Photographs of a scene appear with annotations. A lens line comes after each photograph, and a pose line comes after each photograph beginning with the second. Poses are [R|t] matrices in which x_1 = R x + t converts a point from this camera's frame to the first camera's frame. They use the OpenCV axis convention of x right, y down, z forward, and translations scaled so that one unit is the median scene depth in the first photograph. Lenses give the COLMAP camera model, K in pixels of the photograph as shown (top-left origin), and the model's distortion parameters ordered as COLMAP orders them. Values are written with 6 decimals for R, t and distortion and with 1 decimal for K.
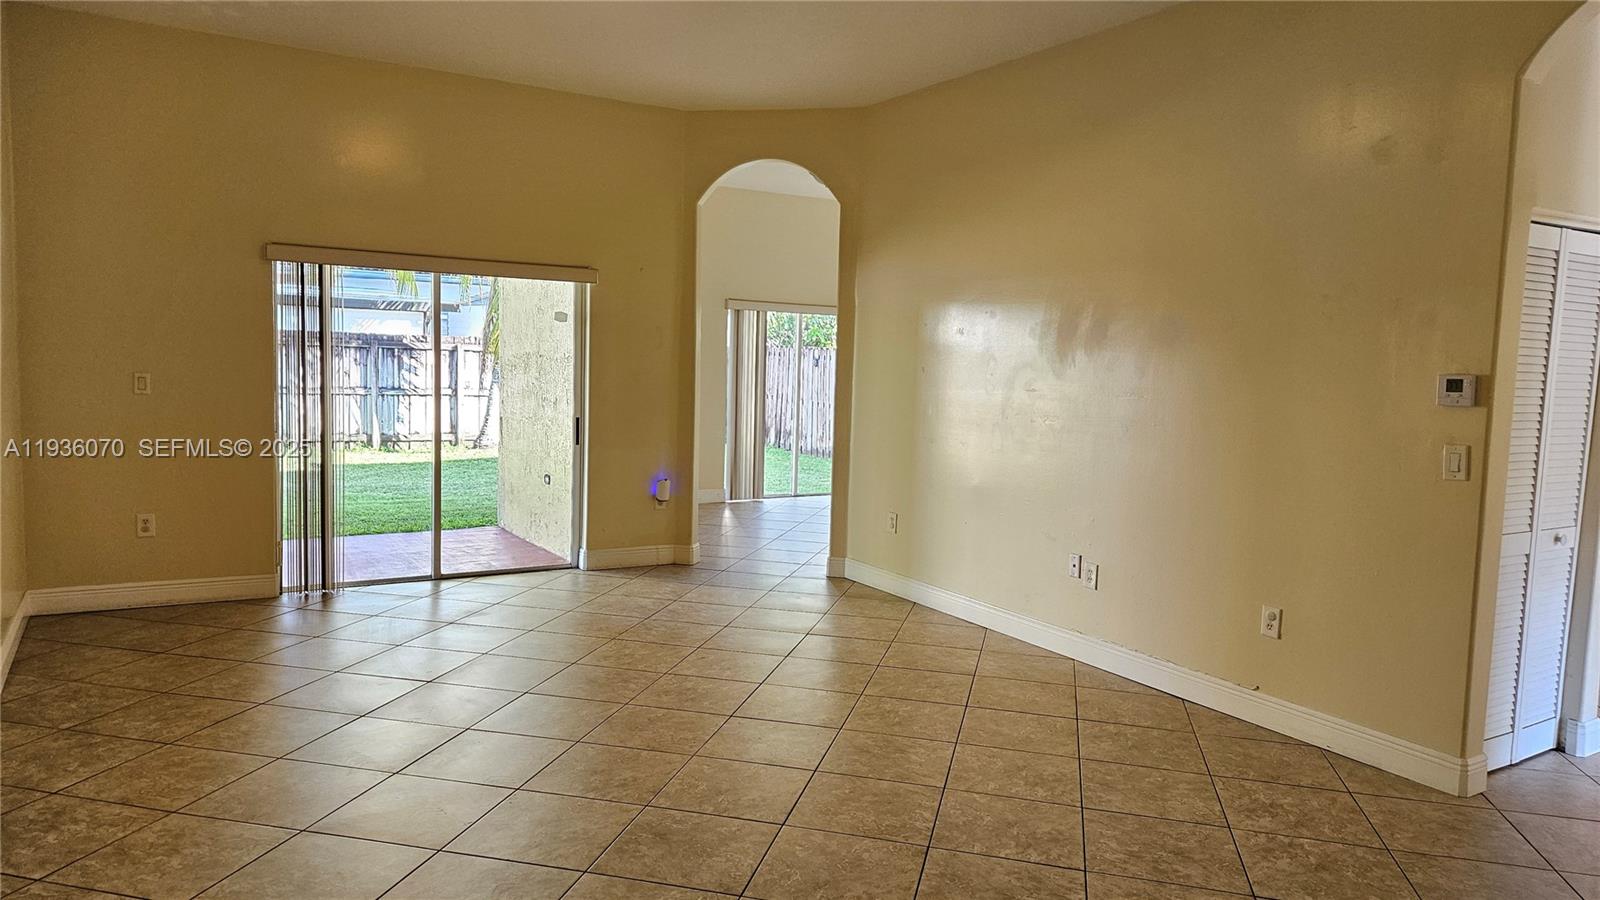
lens RADIAL K [[1060.7, 0, 797.1], [0, 1060.7, 453.6], [0, 0, 1]] dist [0.072850, -0.055491]
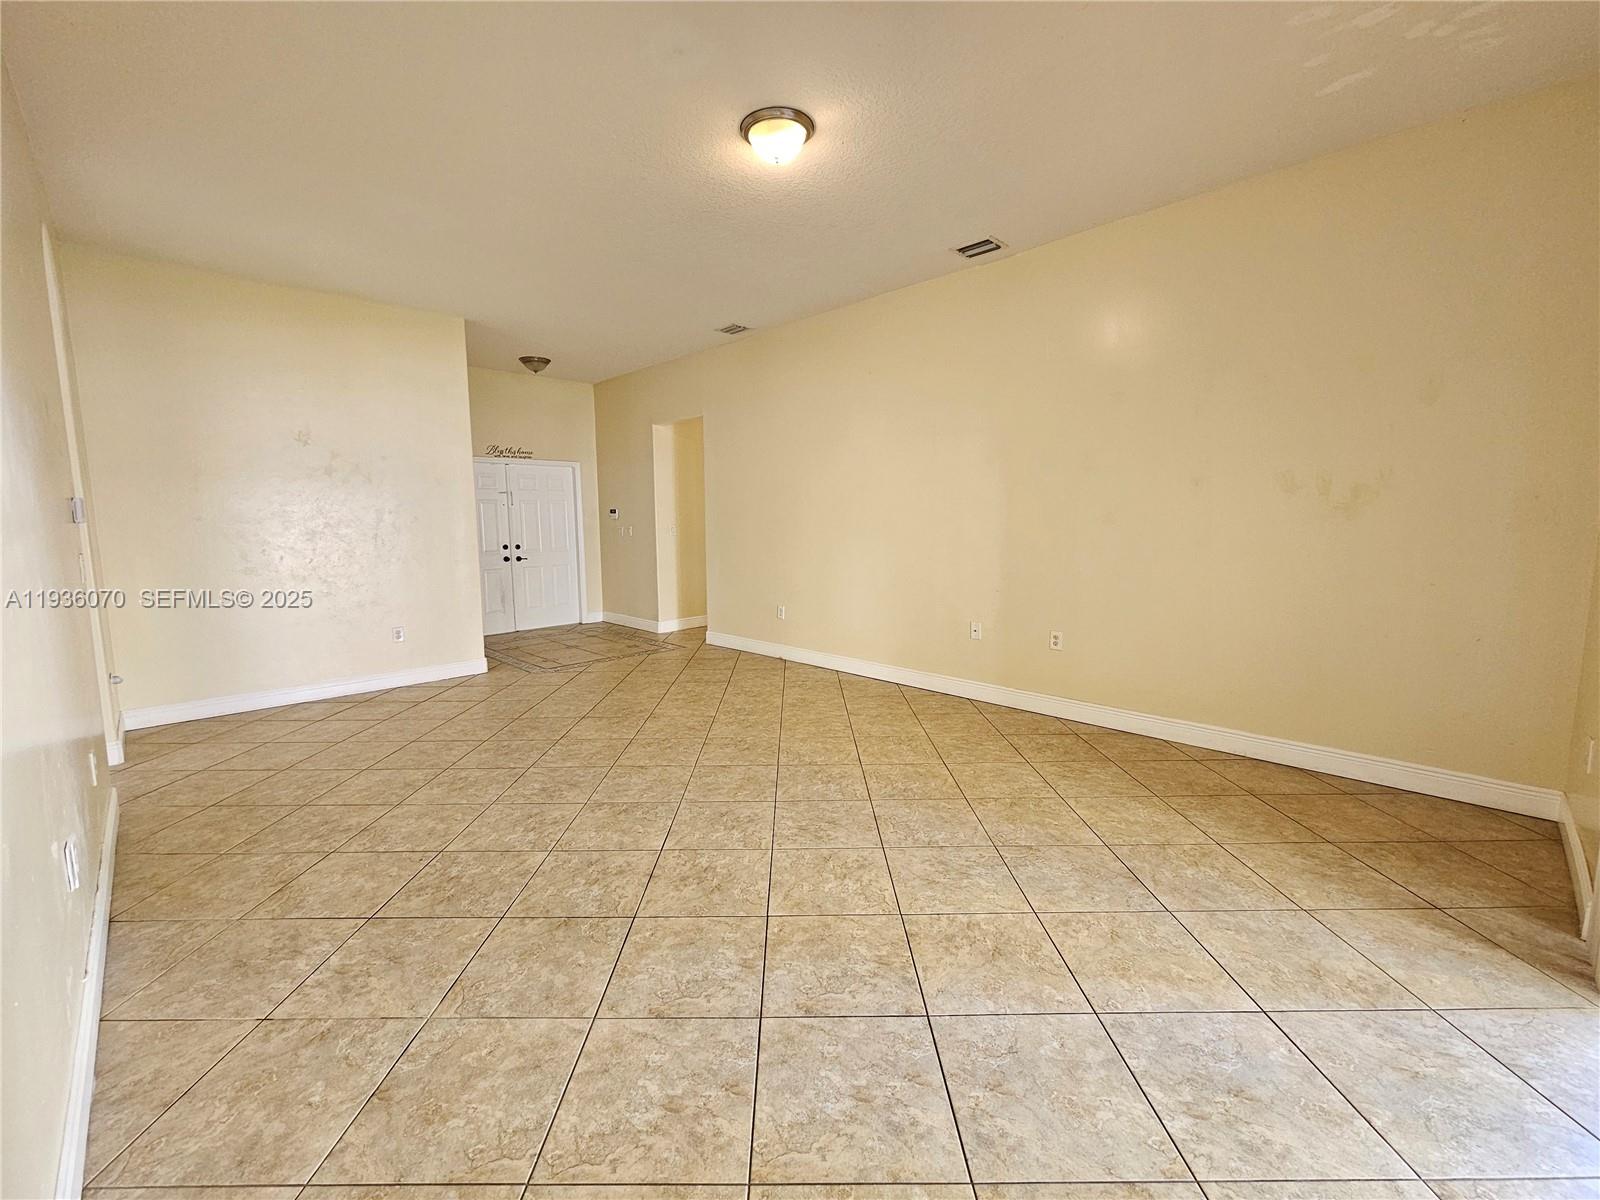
lens RADIAL K [[659.2, 0, 808.7], [0, 659.2, 588.4], [0, 0, 1]] dist [-0.001347, 0.000247]
pose [[-0.966446, 0.008108, -0.256741, -0.014726], [-0.041801, 0.981214, 0.188341, -0.145062], [0.253444, 0.192753, -0.947951, 1.861682]]
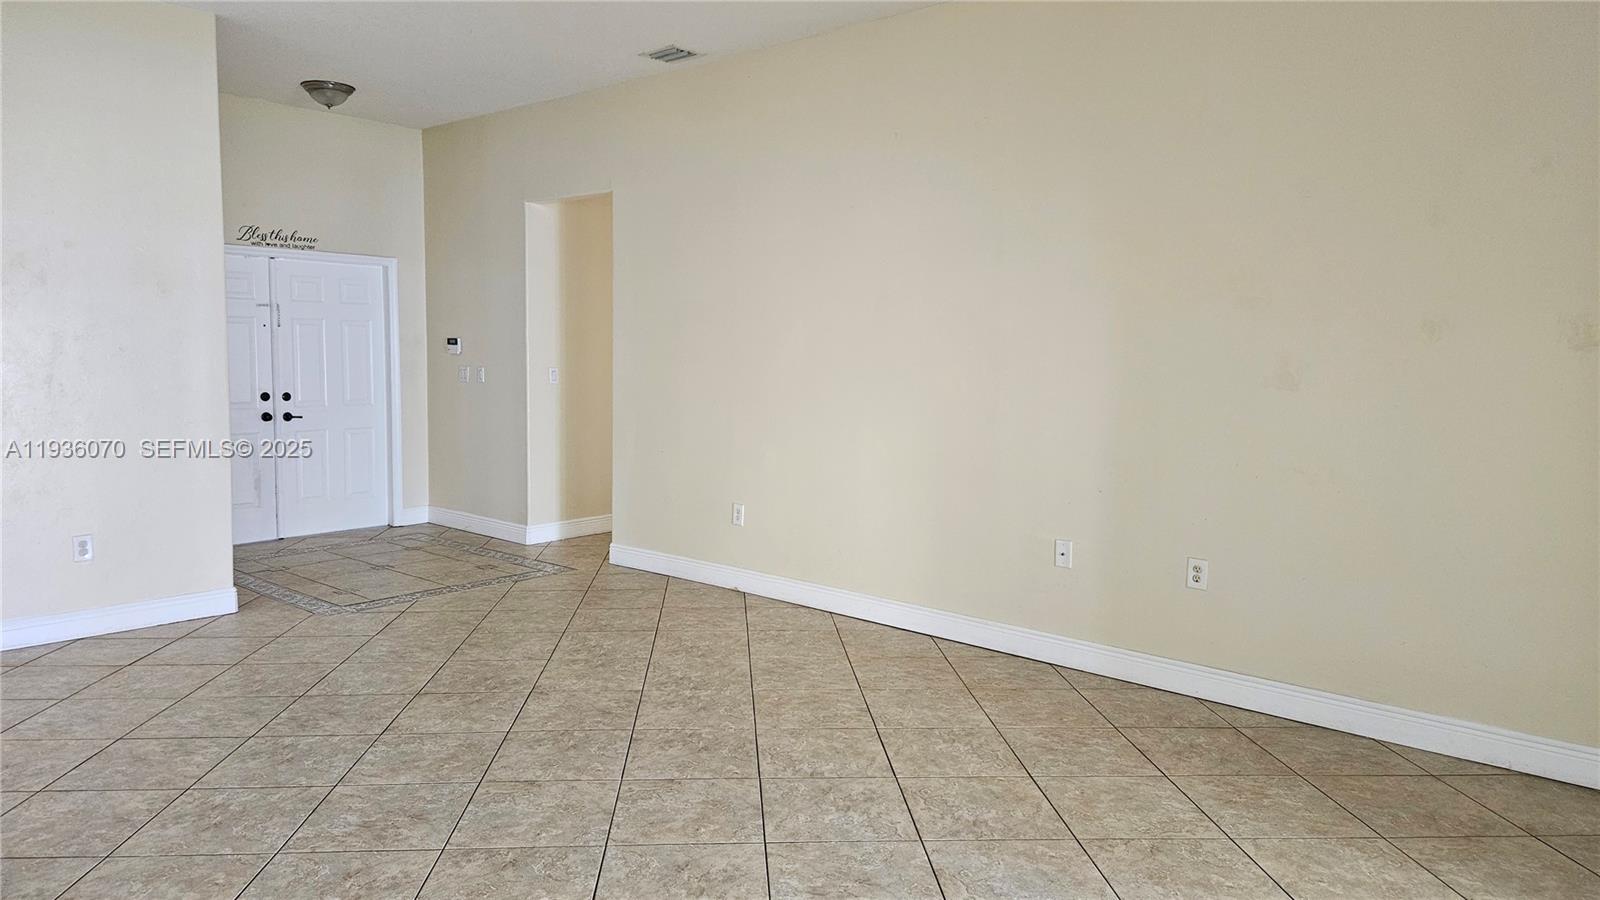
lens RADIAL K [[1060.7, 0, 805.2], [0, 1060.7, 435.9], [0, 0, 1]] dist [0.072850, -0.055491]
pose [[-0.949423, -0.017591, -0.313508, 0.044881], [-0.070529, 0.984864, 0.158330, -0.159134], [0.305978, 0.172433, -0.936293, 1.834021]]
